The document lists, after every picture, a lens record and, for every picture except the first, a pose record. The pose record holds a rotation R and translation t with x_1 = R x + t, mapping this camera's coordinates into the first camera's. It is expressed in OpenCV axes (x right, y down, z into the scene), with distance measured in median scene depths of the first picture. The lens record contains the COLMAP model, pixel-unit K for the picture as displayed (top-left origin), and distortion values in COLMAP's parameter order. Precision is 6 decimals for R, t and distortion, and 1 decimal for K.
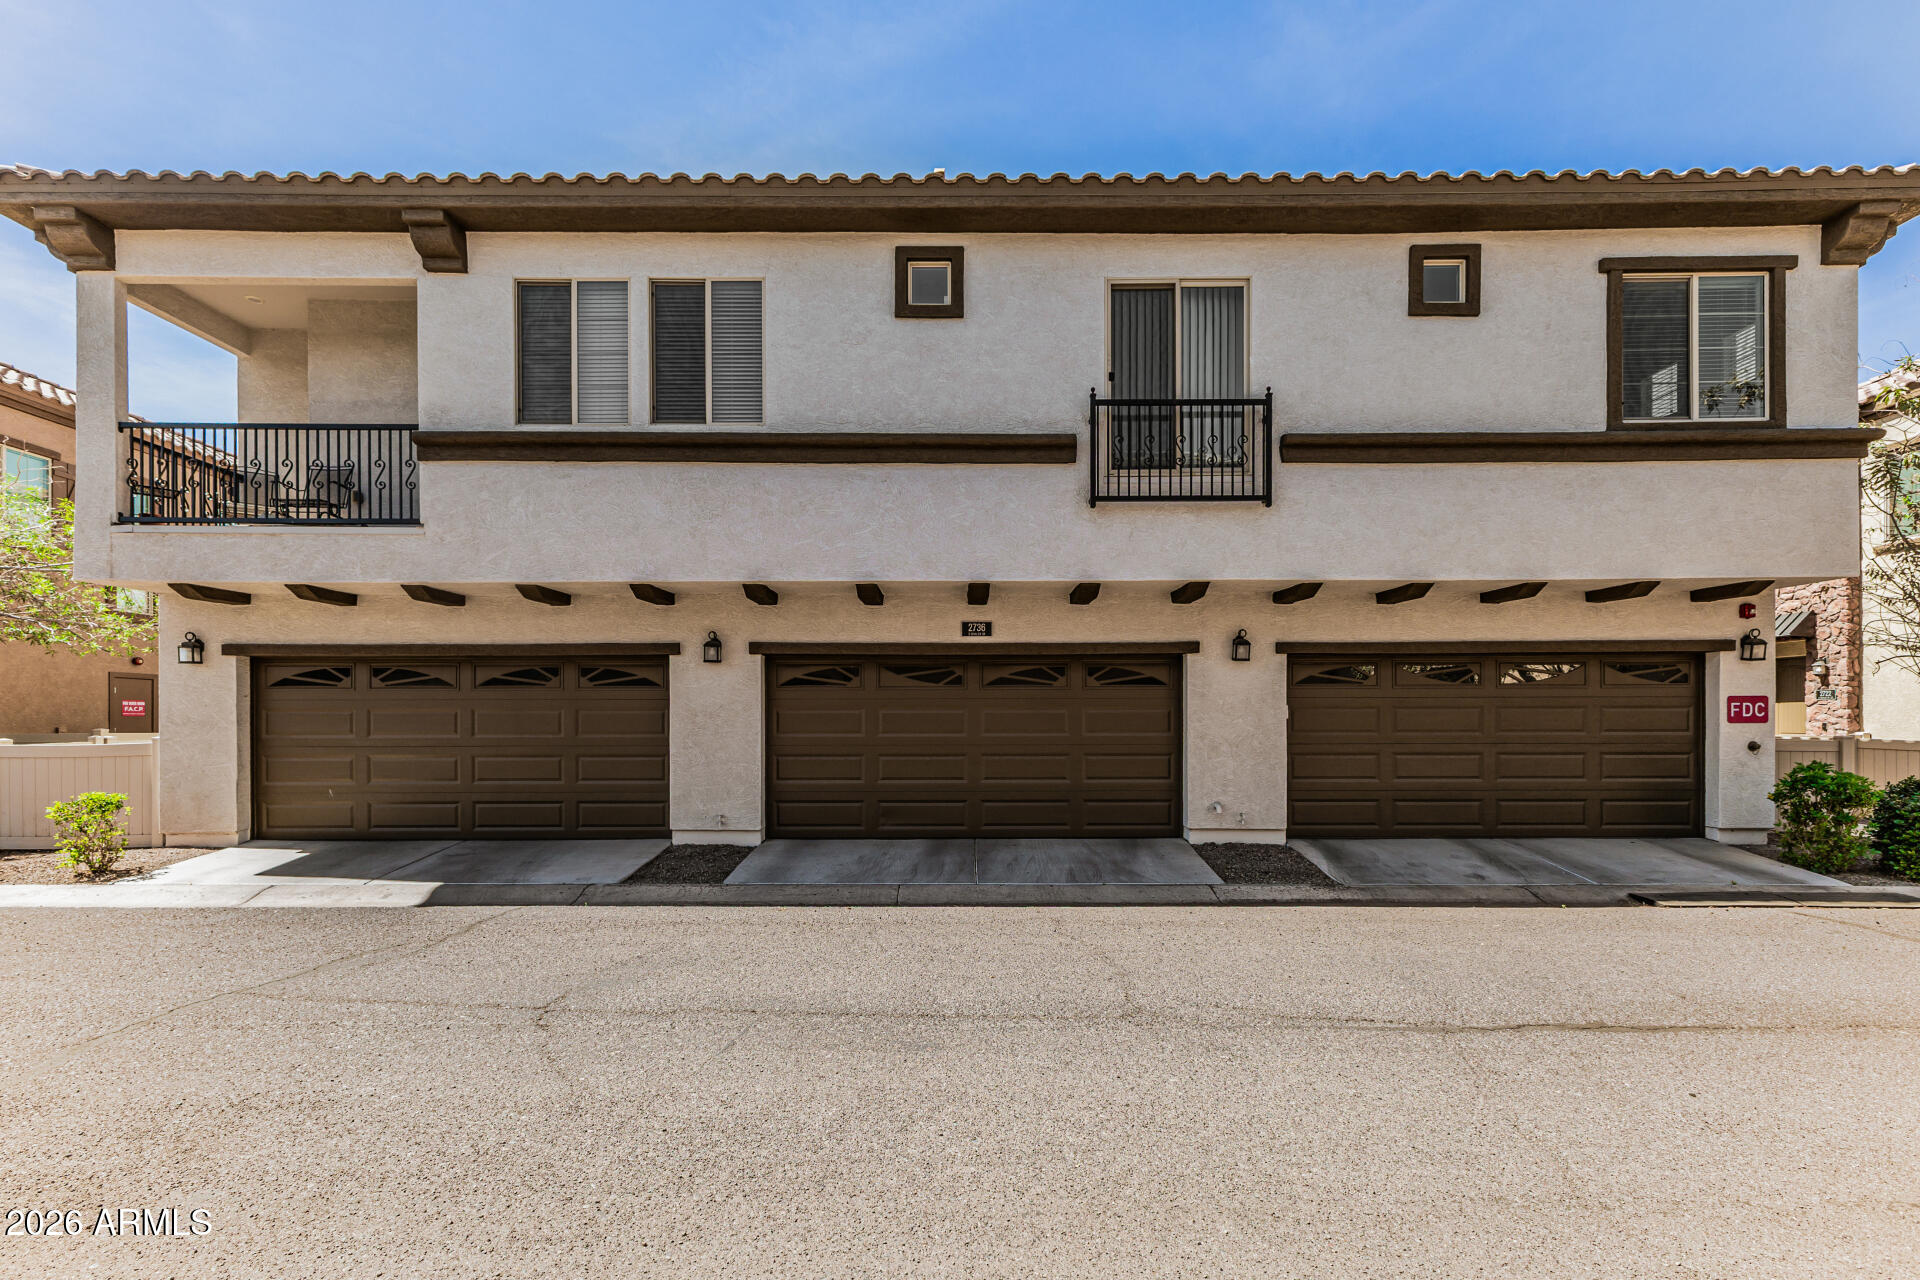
lens RADIAL K [[720.0, 0, 980.7], [0, 720.0, 730.0], [0, 0, 1]] dist [0.012078, -0.000057]
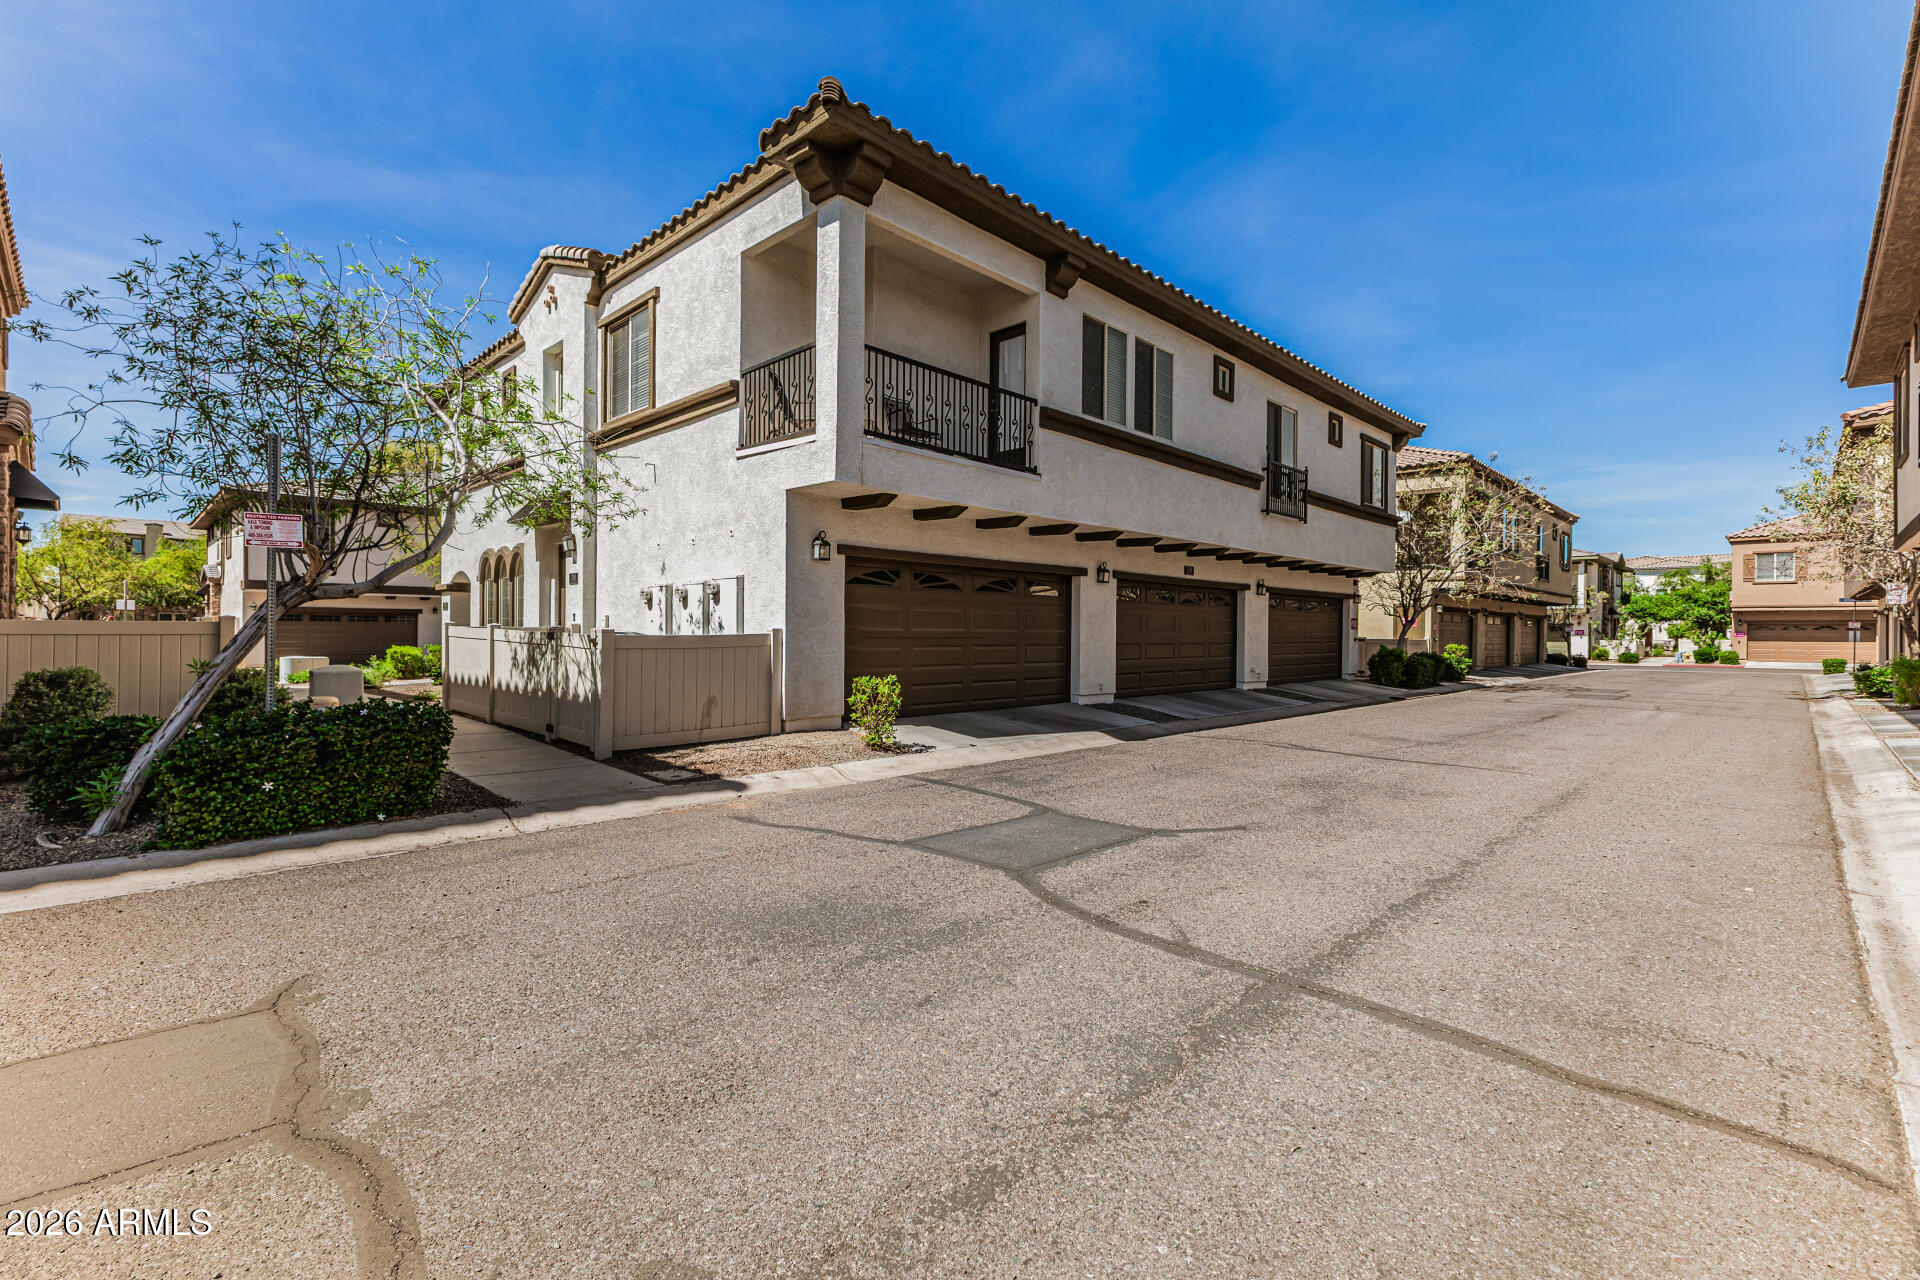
lens RADIAL K [[832.5, 0, 961.2], [0, 832.5, 646.1], [0, 0, 1]] dist [0.010139, -0.001301]
pose [[0.705583, -0.003404, 0.708619, -1.769106], [-0.017538, 0.999598, 0.022265, 0.003850], [-0.708410, -0.028138, 0.705240, -0.005883]]
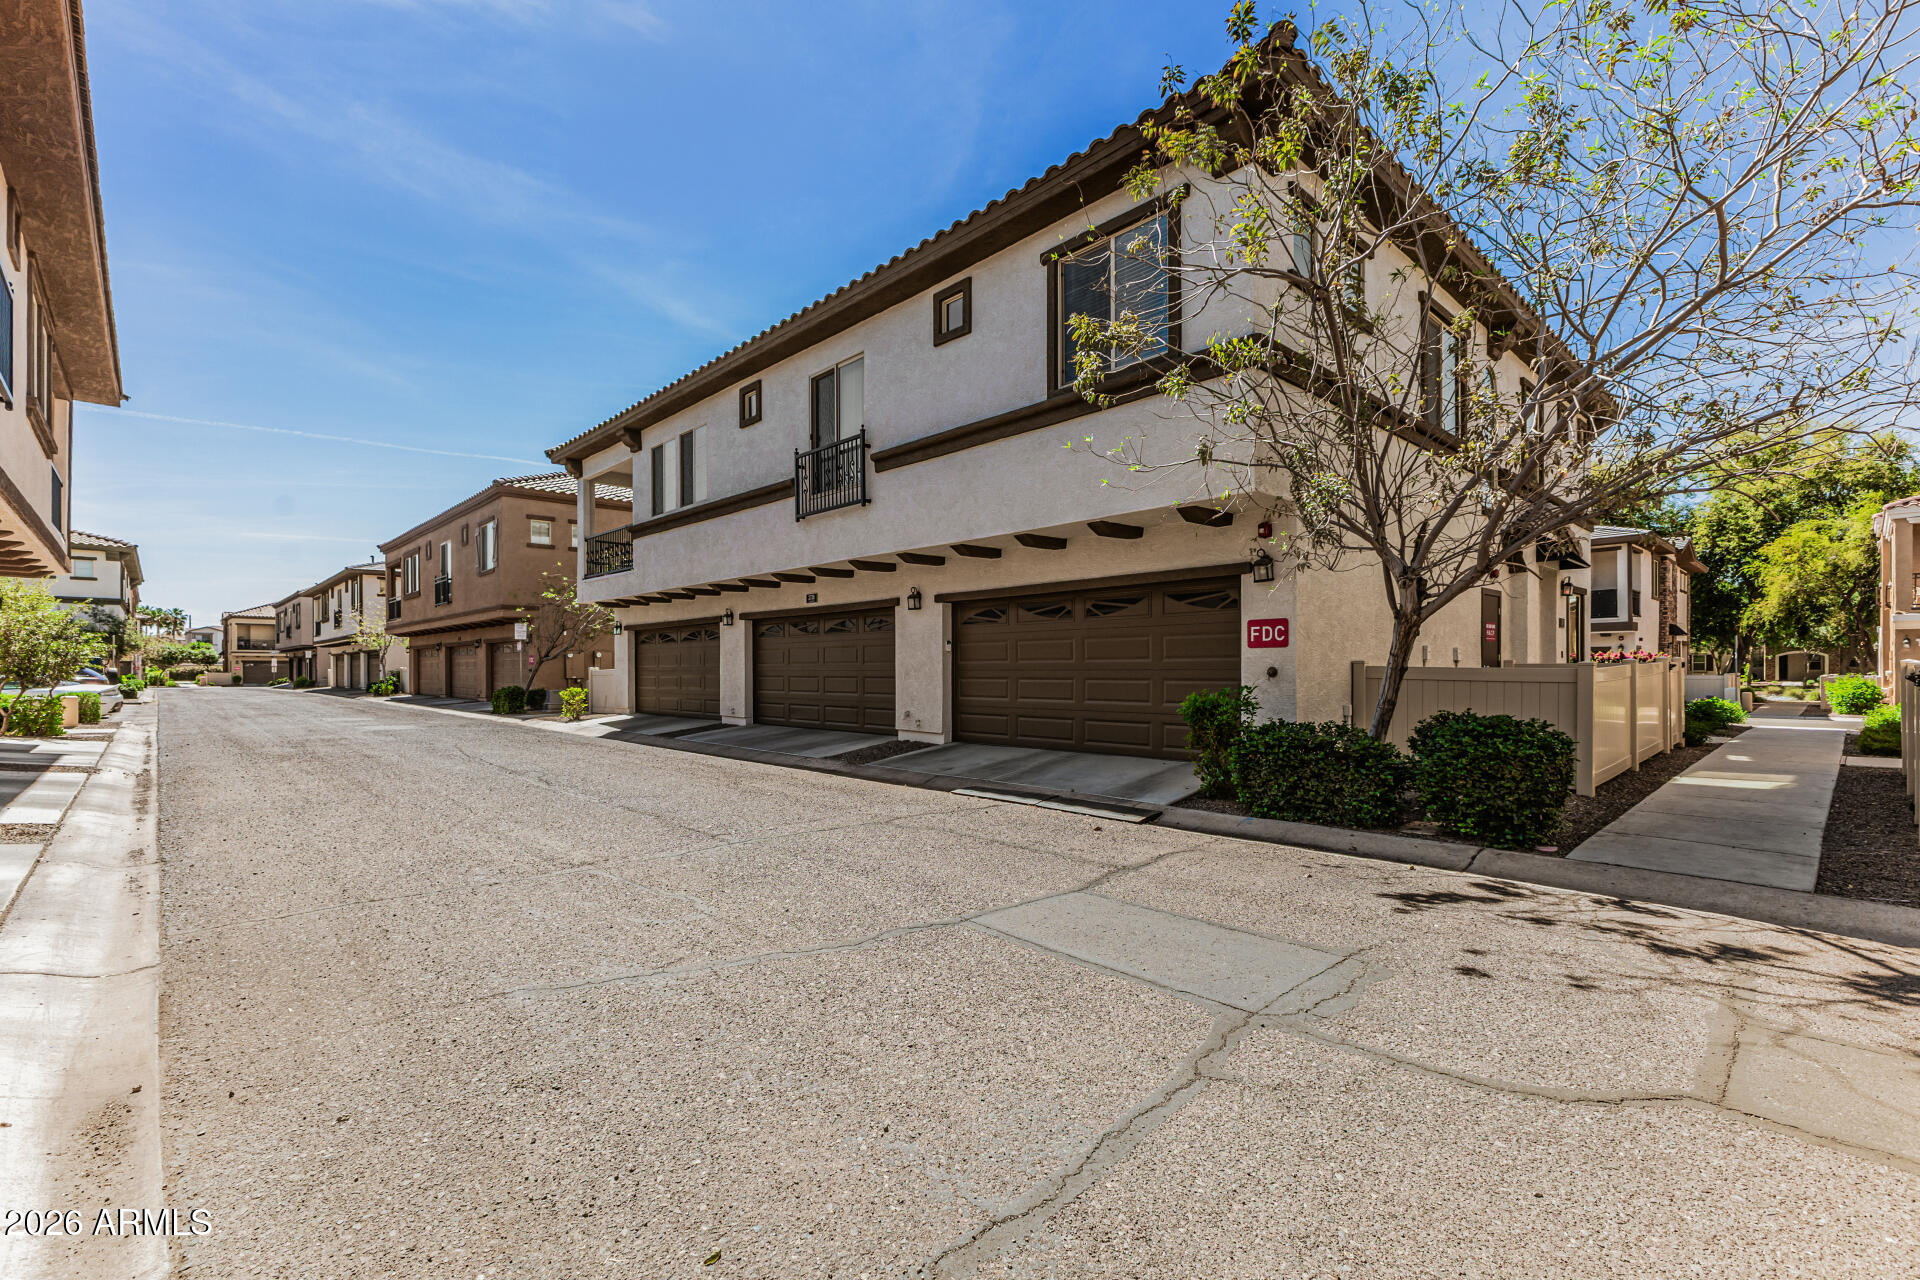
lens RADIAL K [[832.5, 0, 1023.3], [0, 832.5, 667.3], [0, 0, 1]] dist [0.010139, -0.001301]
pose [[0.718848, -0.002223, -0.695164, 1.598083], [0.015315, 0.999803, 0.012639, -0.003228], [0.694999, -0.019732, 0.718740, 0.006825]]
